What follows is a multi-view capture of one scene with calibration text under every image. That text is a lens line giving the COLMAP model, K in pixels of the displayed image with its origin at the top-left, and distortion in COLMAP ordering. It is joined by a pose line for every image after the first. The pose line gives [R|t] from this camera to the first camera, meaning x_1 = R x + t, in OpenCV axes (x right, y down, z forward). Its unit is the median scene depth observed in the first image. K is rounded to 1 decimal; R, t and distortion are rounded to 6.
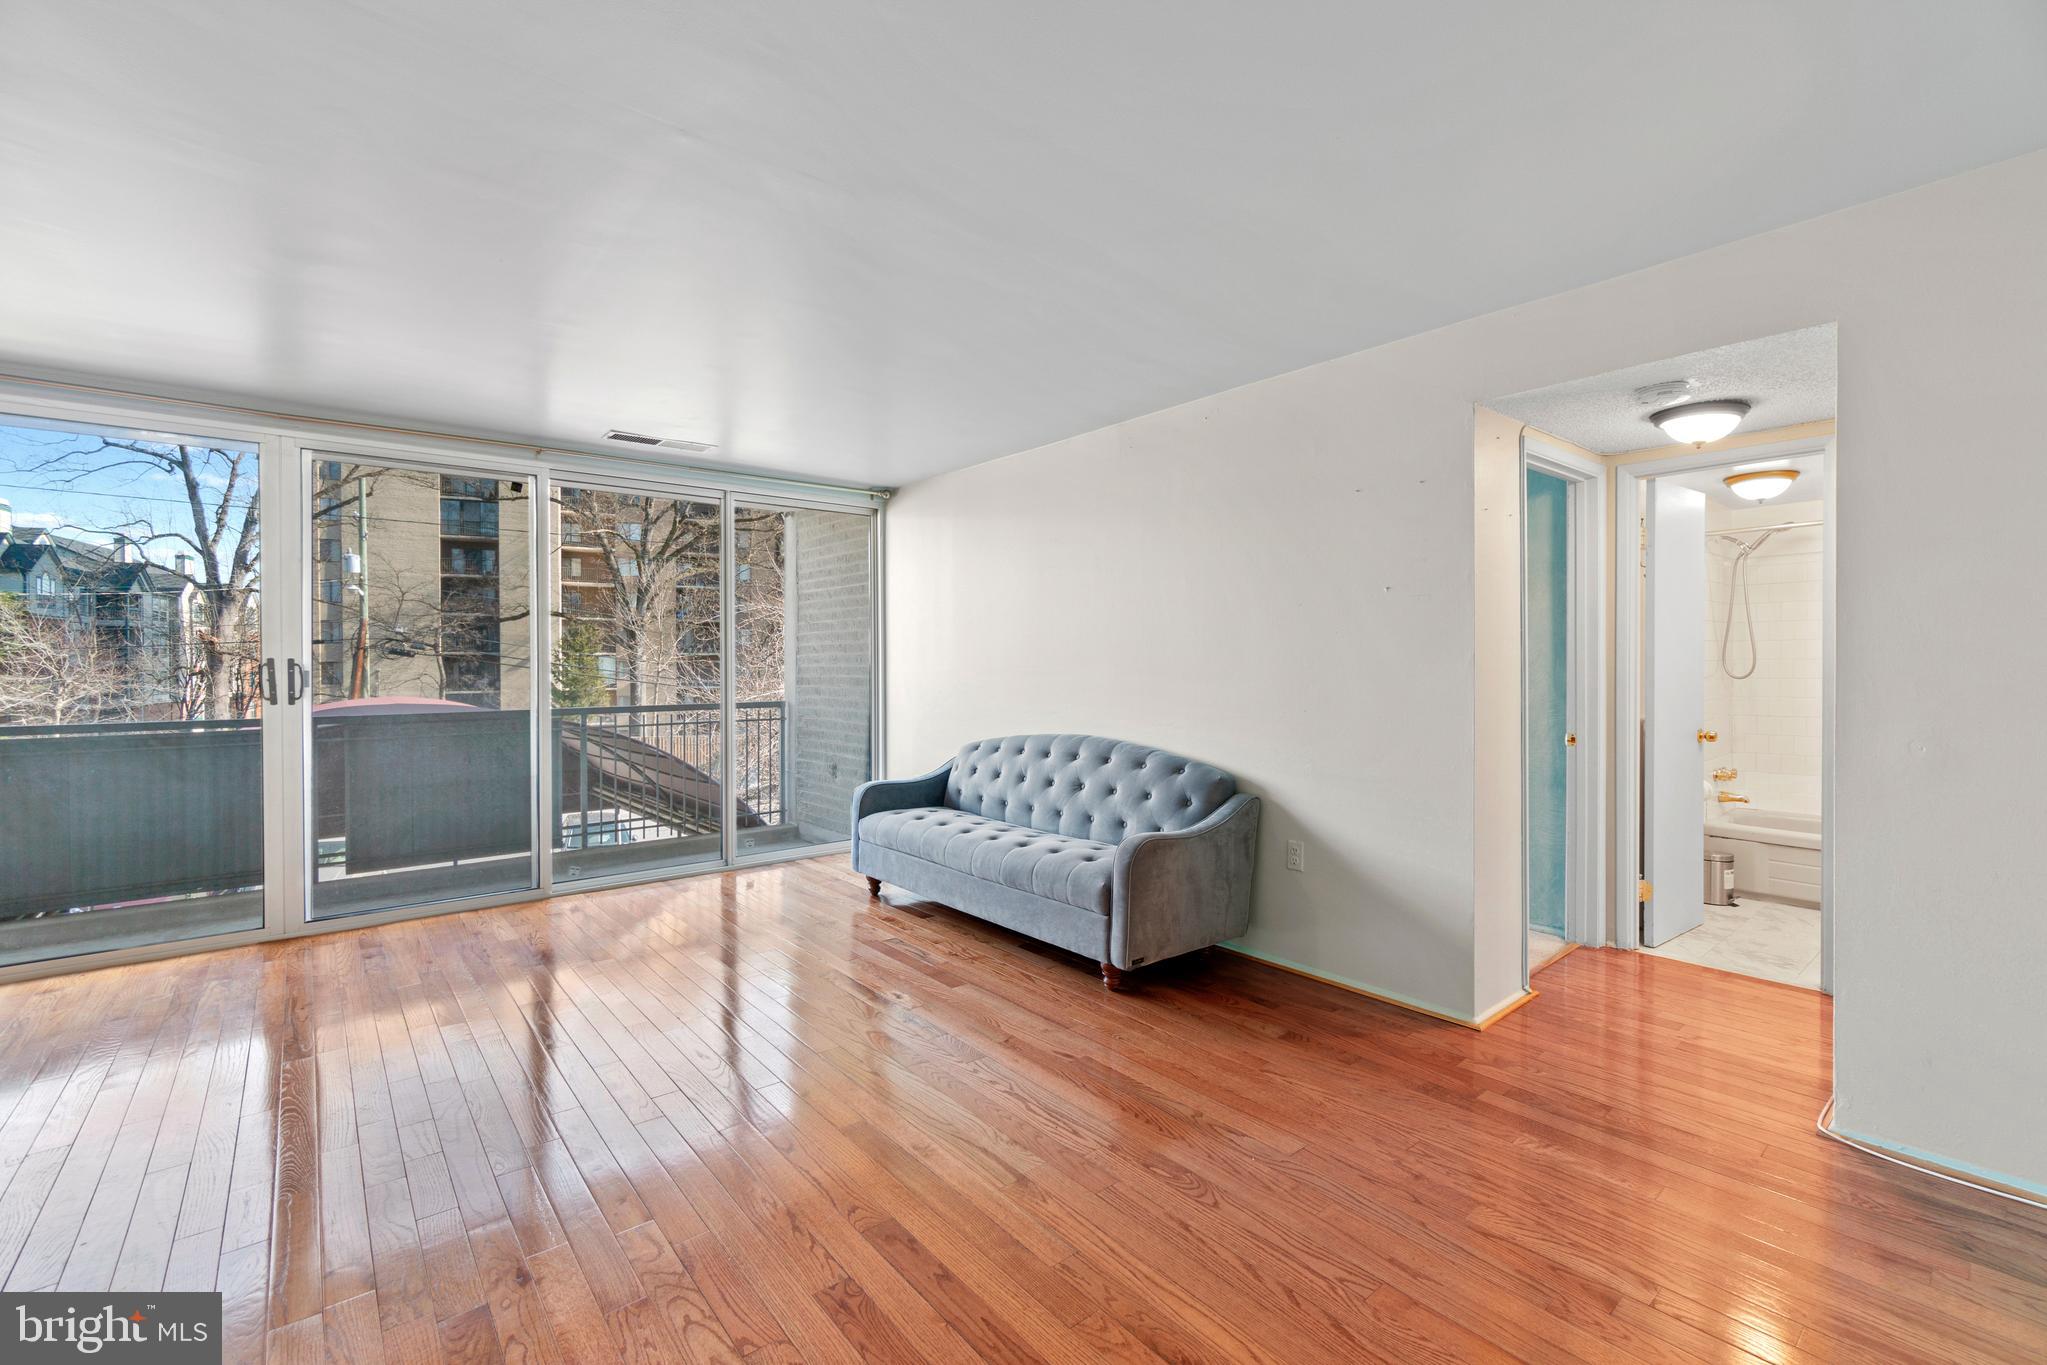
lens RADIAL K [[876.6, 0, 1008.3], [0, 876.6, 666.3], [0, 0, 1]] dist [-0.001125, -0.000062]
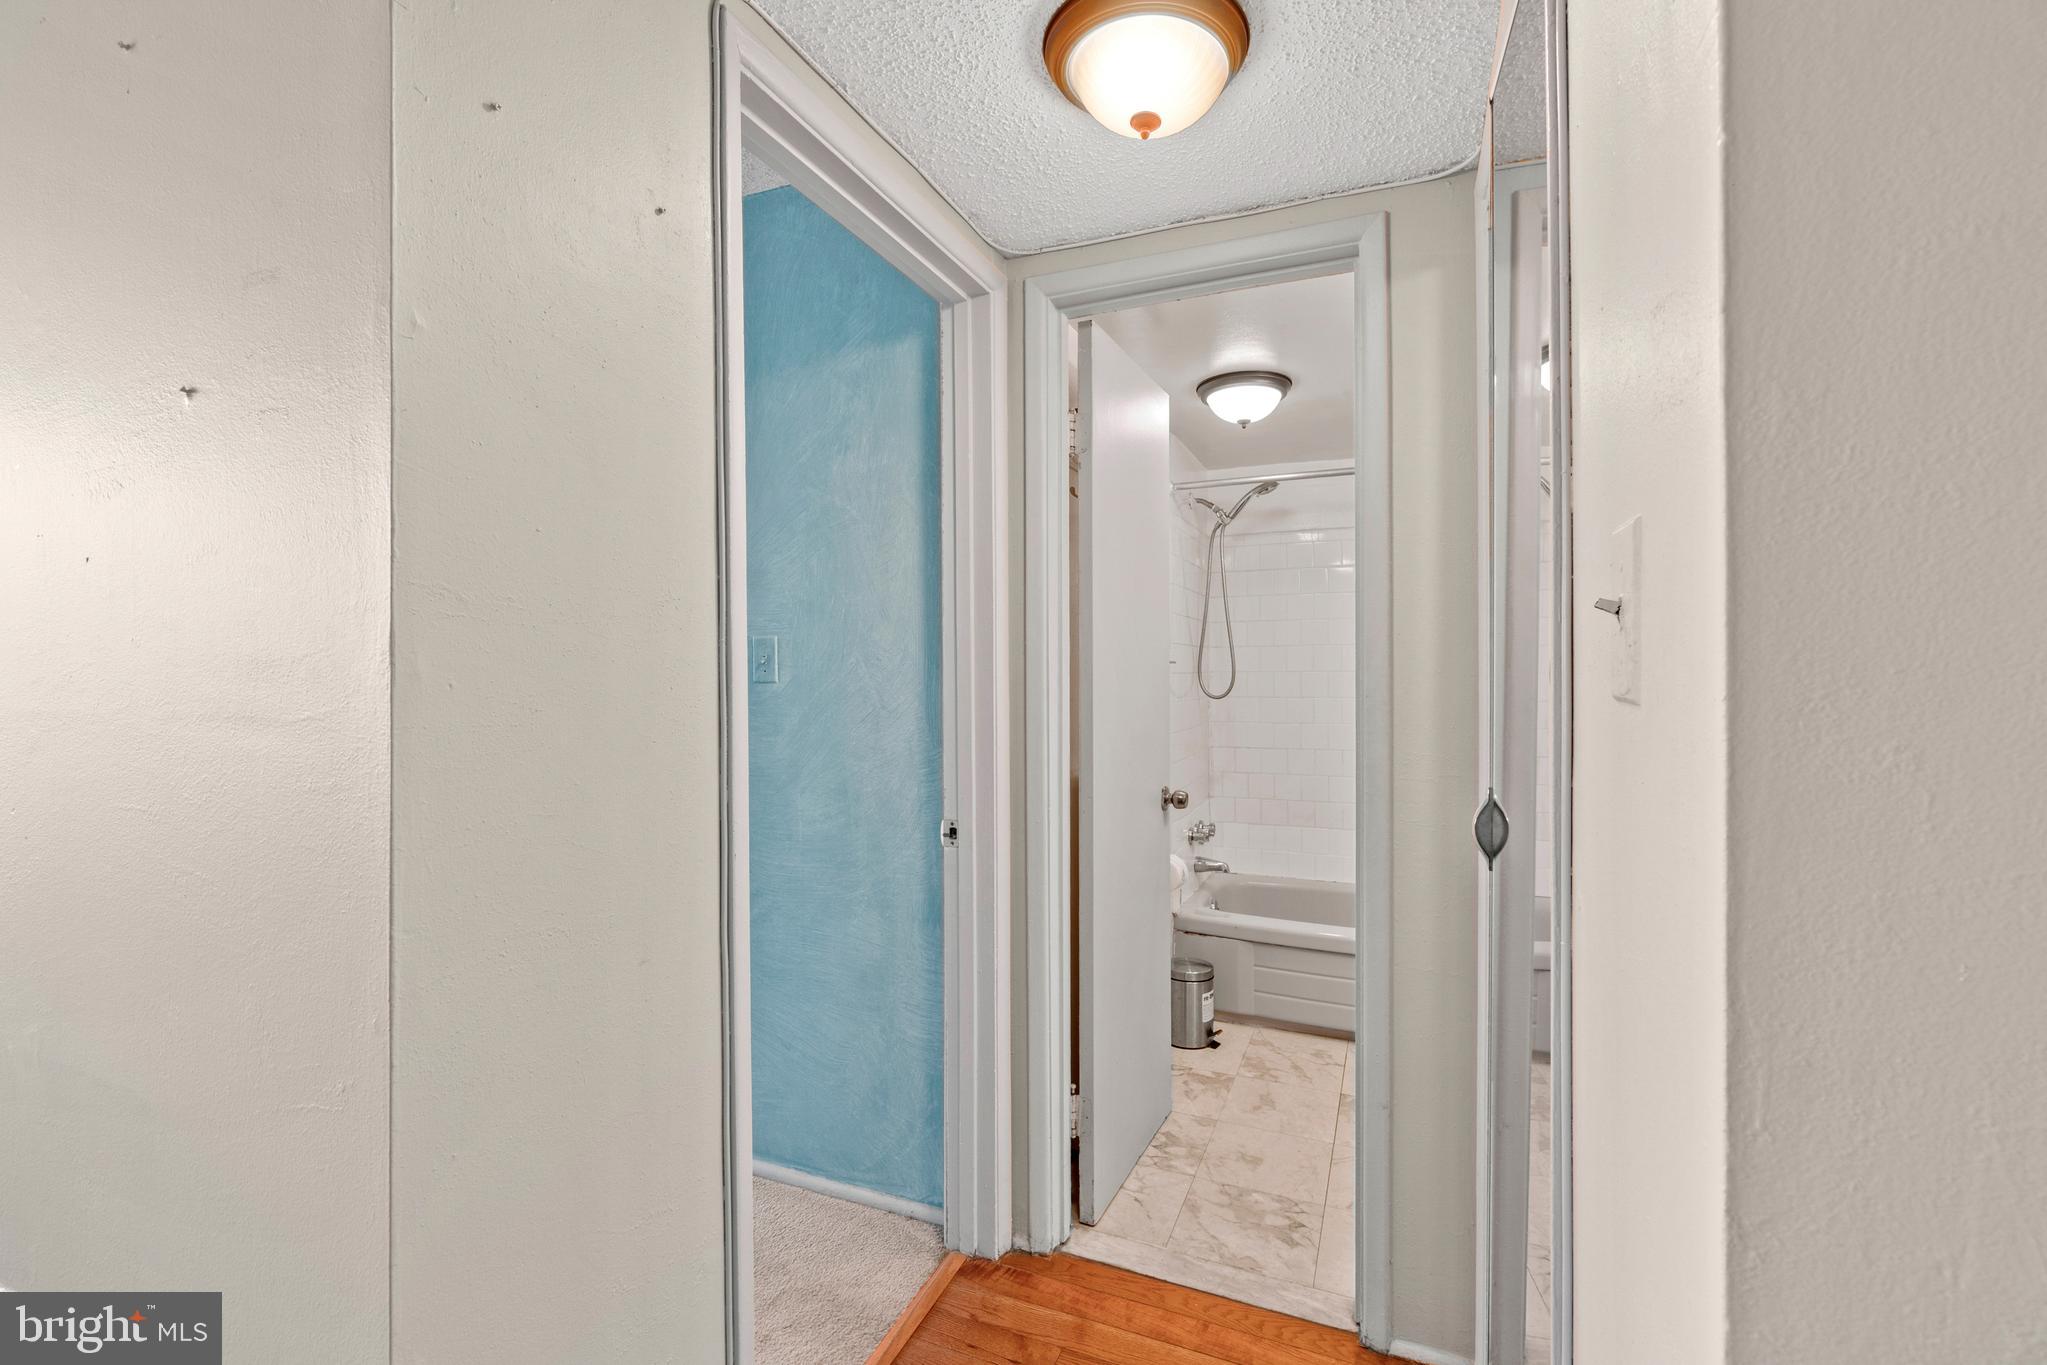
lens RADIAL K [[915.7, 0, 973.8], [0, 915.7, 676.0], [0, 0, 1]] dist [0.066895, -0.000034]
pose [[0.904984, -0.005599, 0.425409, 0.390722], [0.004835, 0.999984, 0.002876, -0.006052], [-0.425419, -0.000546, 0.904996, 0.470590]]
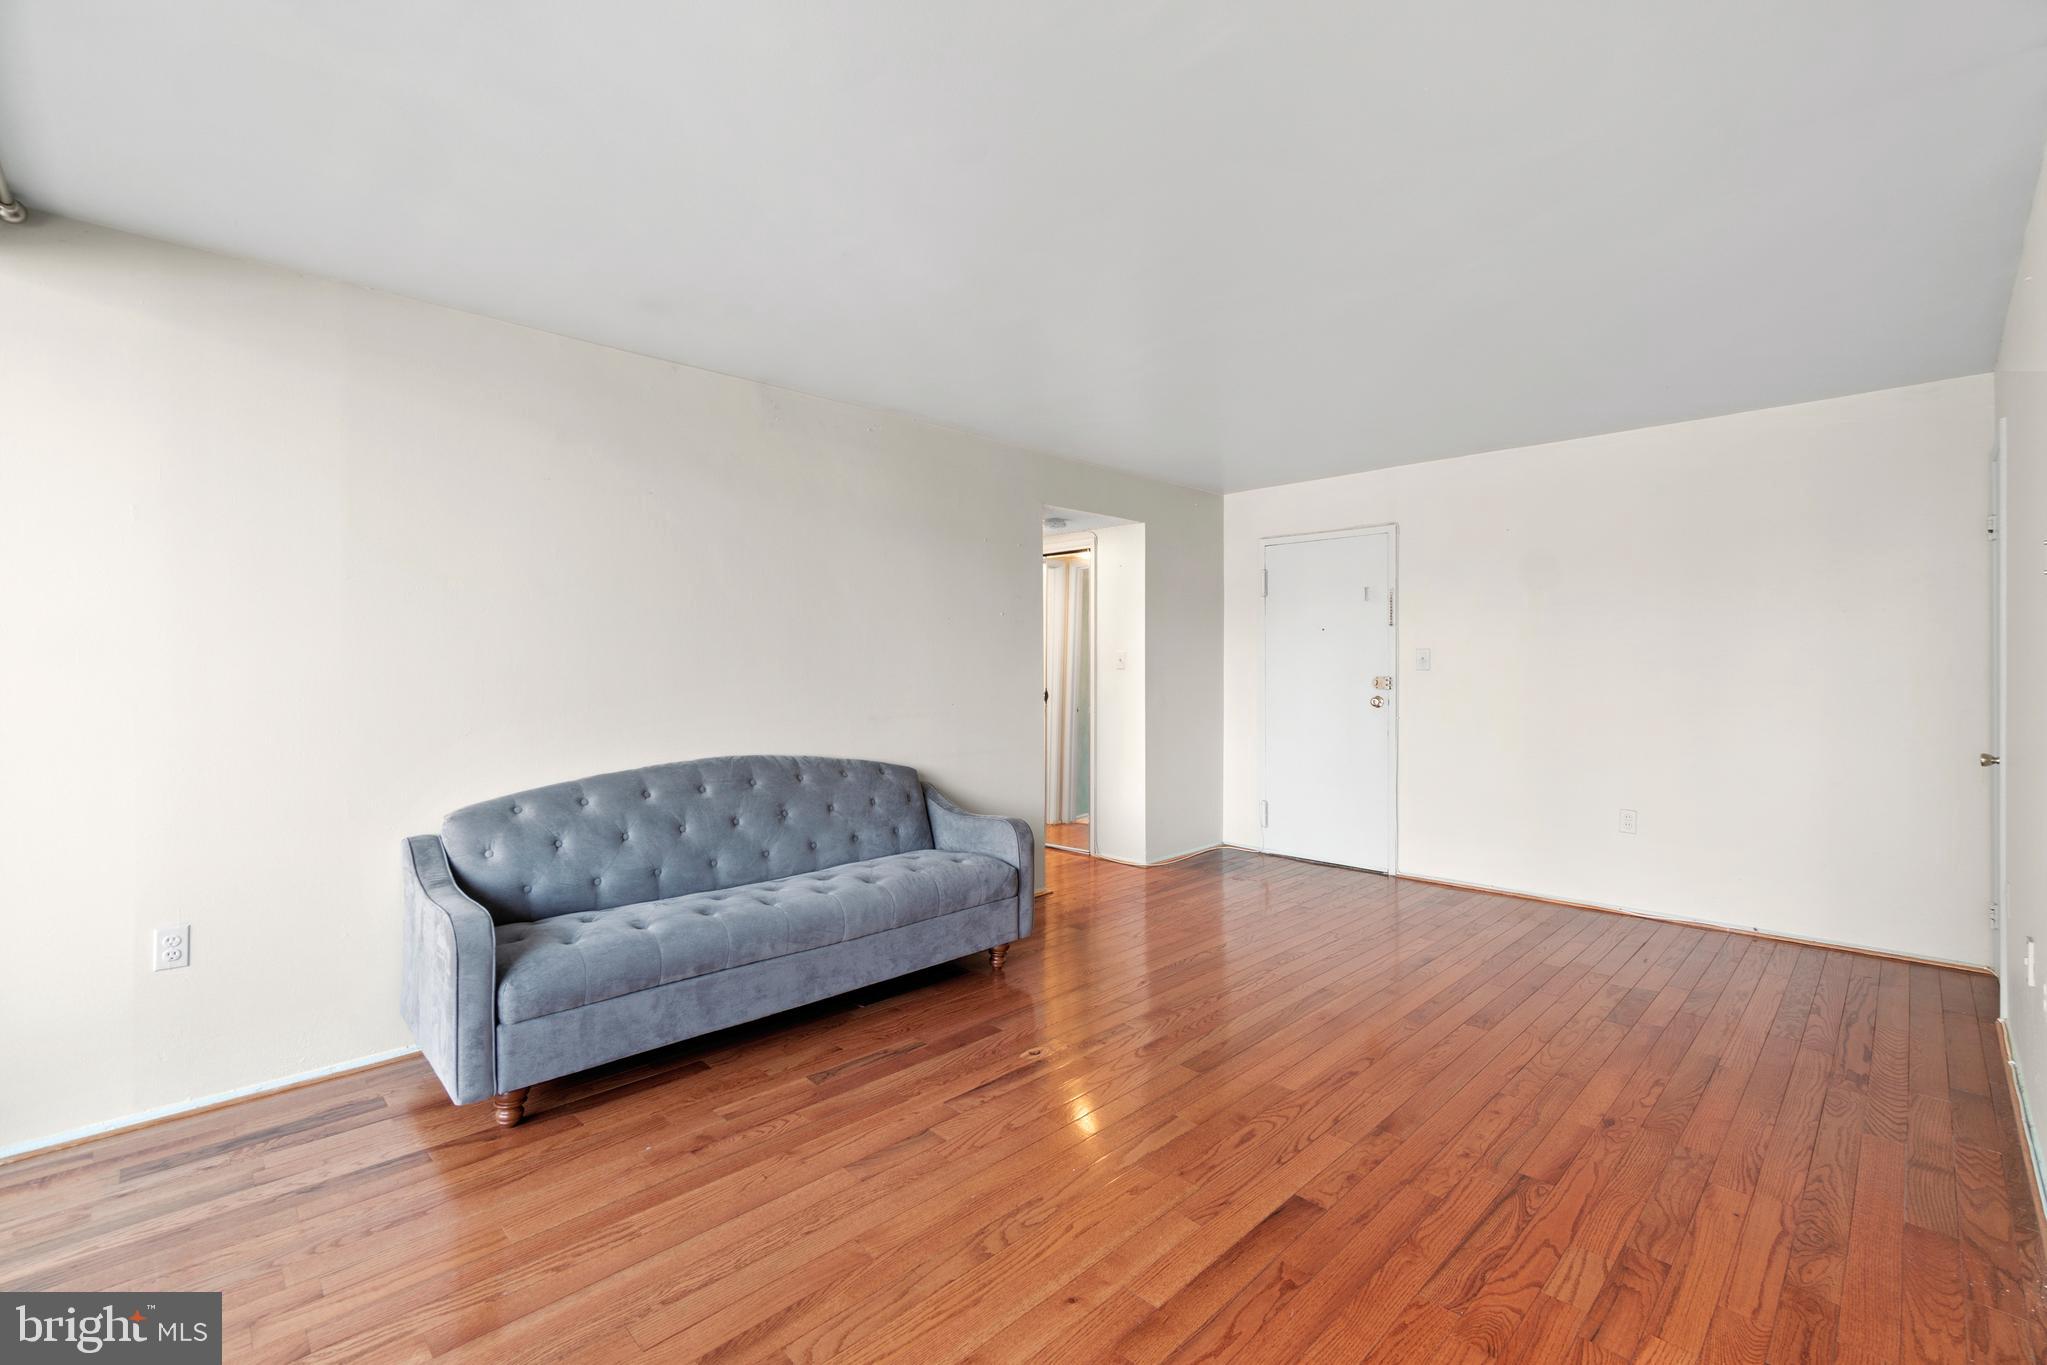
lens RADIAL K [[876.6, 0, 1008.3], [0, 876.6, 666.3], [0, 0, 1]] dist [-0.001125, -0.000062]
pose [[-0.086108, 0.003004, 0.996281, -0.996158], [0.007330, 0.999970, -0.002382, 0.000817], [-0.996259, 0.007097, -0.086127, 1.122491]]
